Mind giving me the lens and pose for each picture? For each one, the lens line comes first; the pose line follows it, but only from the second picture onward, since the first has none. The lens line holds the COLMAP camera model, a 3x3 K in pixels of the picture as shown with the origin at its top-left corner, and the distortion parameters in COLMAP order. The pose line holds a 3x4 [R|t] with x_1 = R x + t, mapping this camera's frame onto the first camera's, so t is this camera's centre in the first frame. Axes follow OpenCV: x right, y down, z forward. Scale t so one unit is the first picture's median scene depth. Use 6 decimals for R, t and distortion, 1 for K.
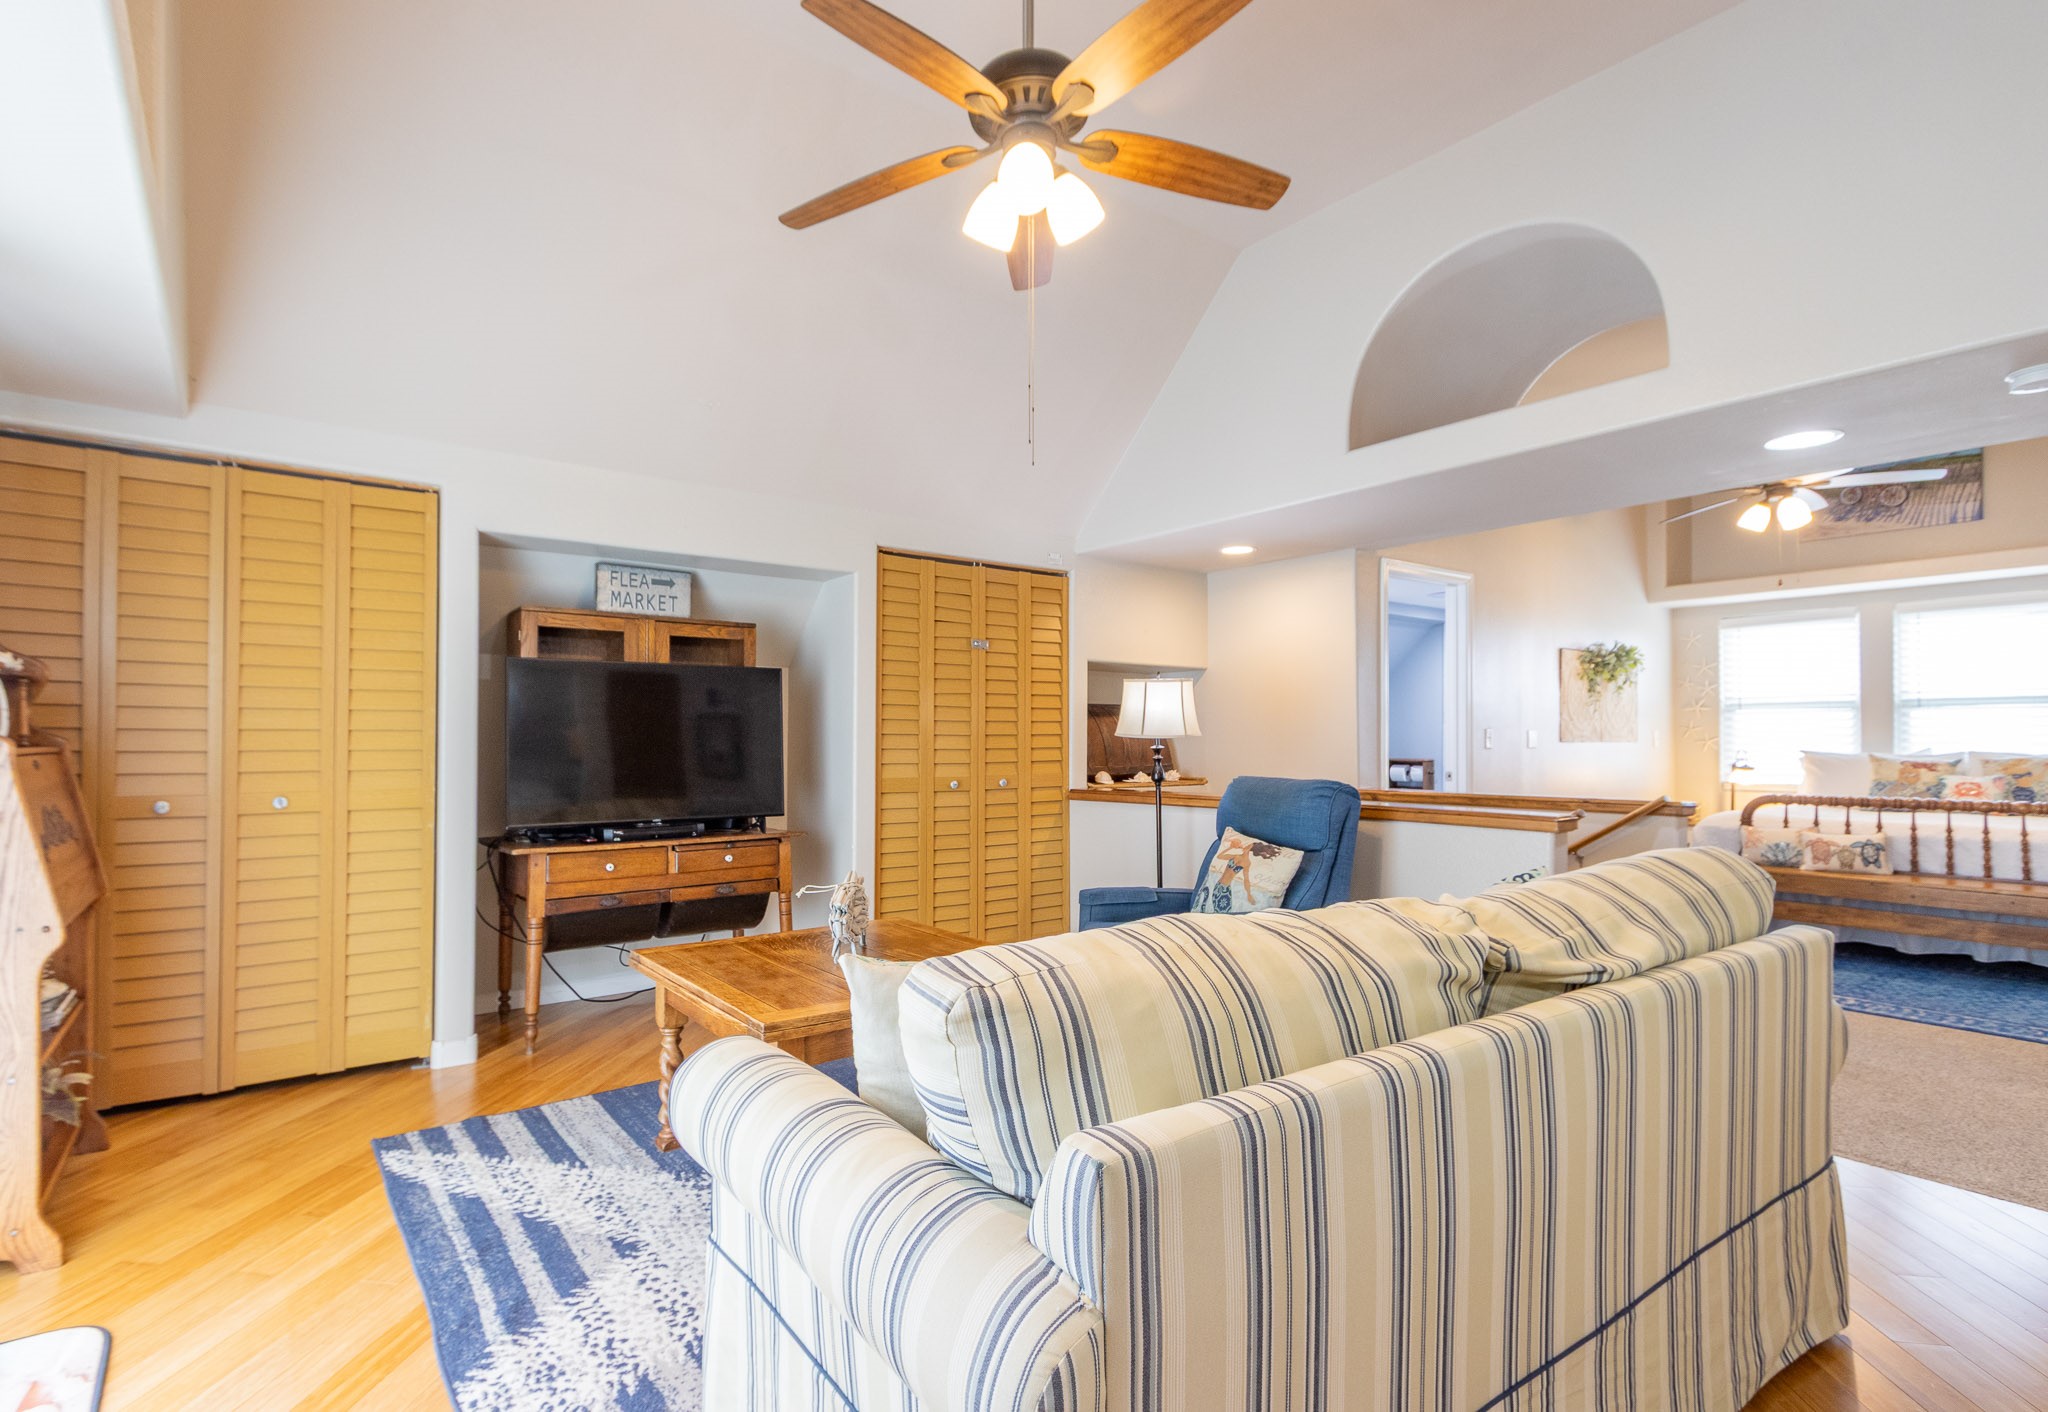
lens RADIAL K [[967.4, 0, 1023.2], [0, 967.4, 719.5], [0, 0, 1]] dist [-0.000589, 0.000717]
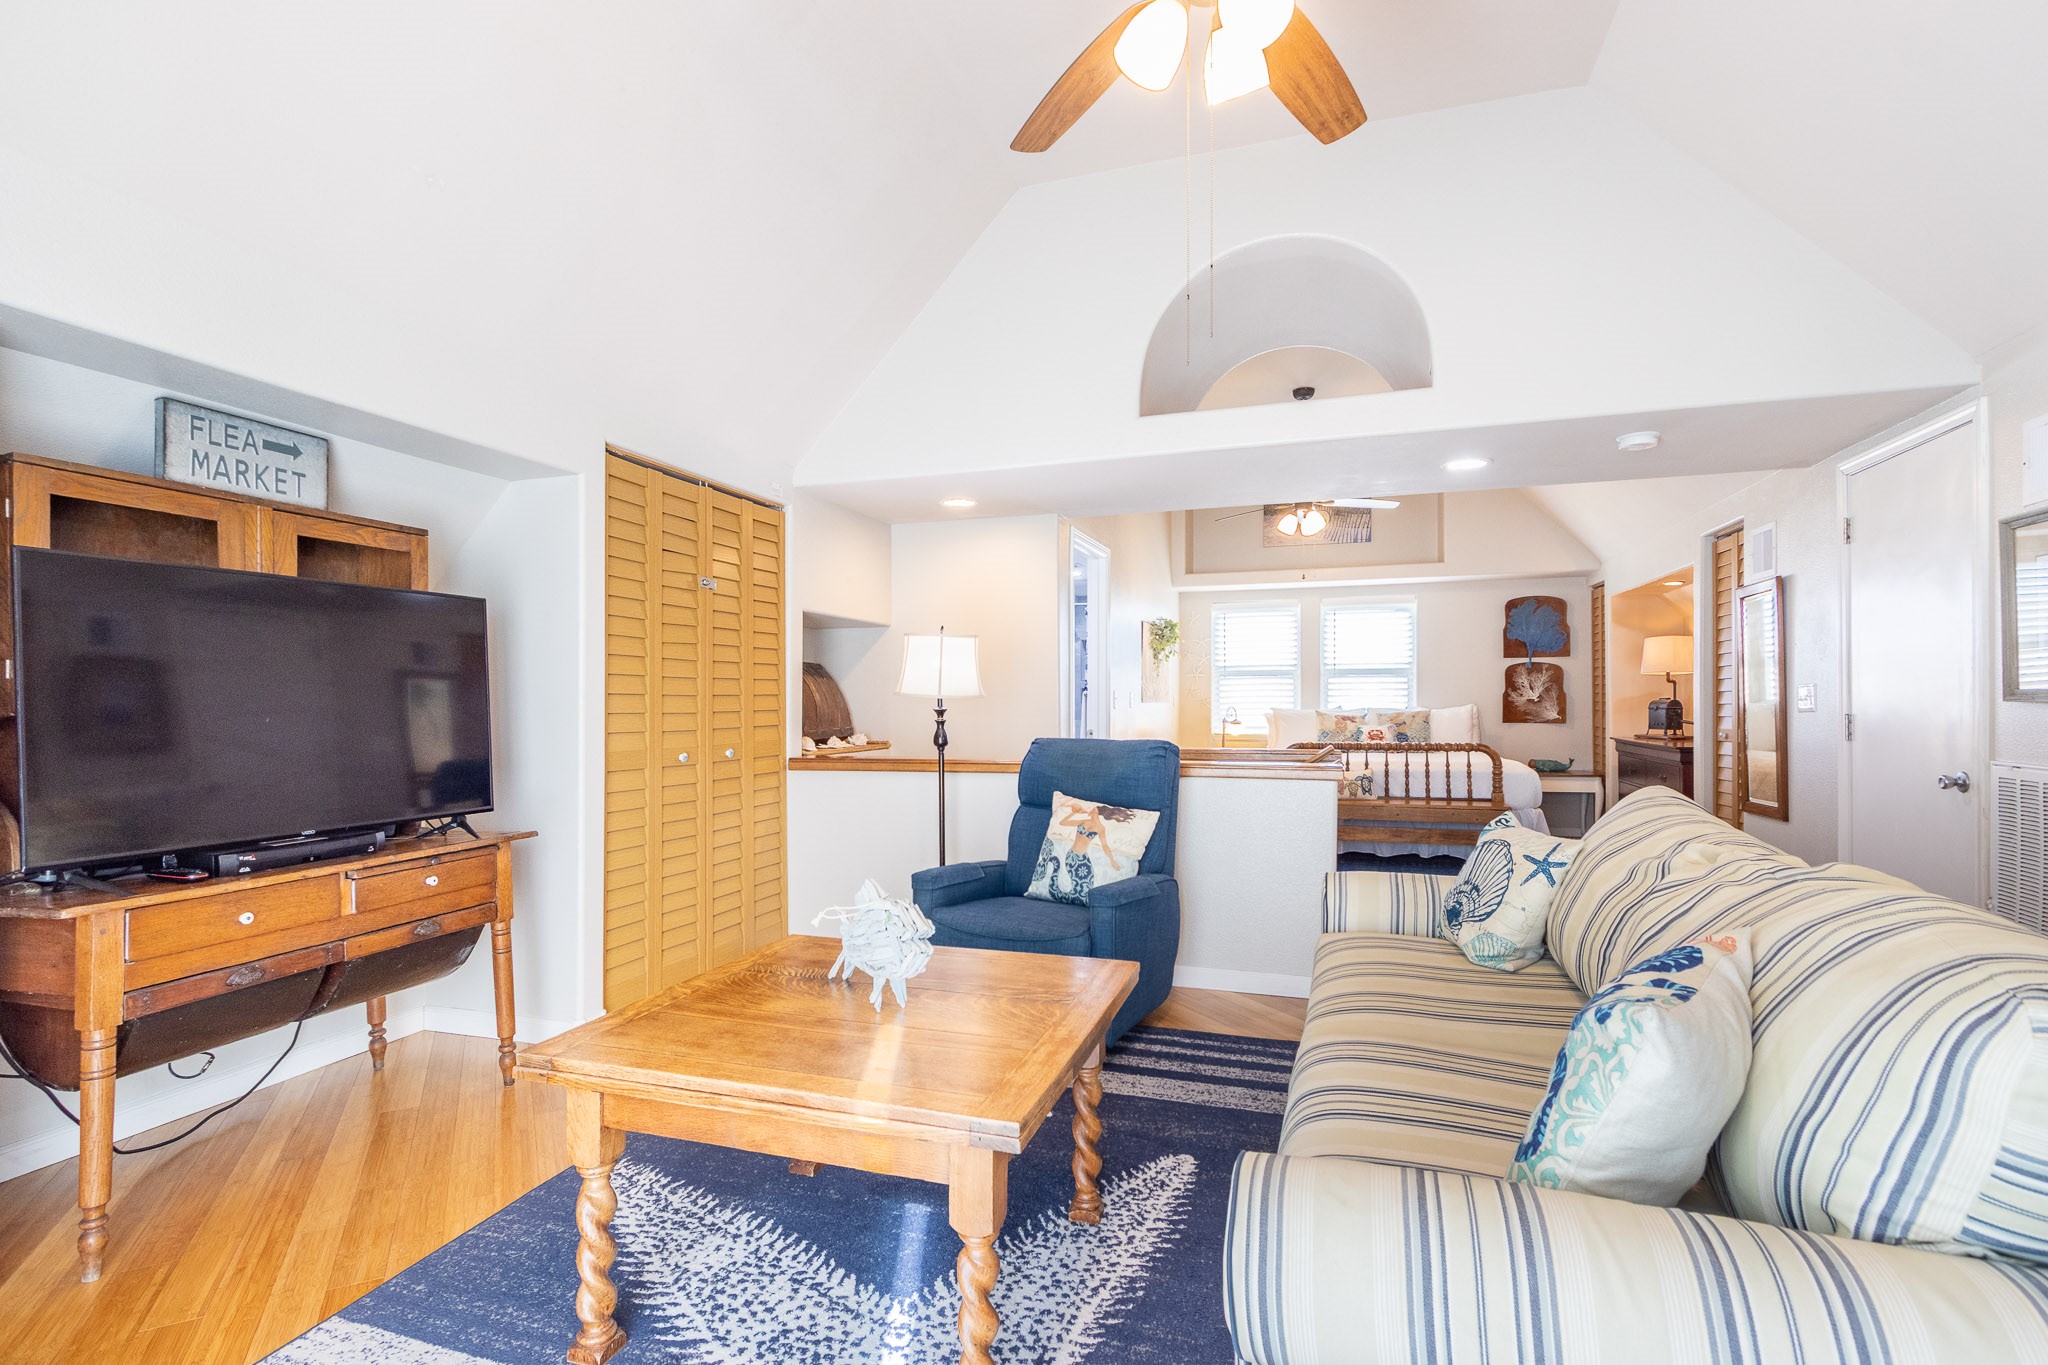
lens RADIAL K [[951.7, 0, 1030.4], [0, 951.7, 688.9], [0, 0, 1]] dist [0.004289, -0.001012]
pose [[0.828278, 0.005101, 0.560294, -0.303609], [-0.010216, 0.999930, 0.005999, 0.003889], [-0.560224, -0.010693, 0.828272, 0.213575]]
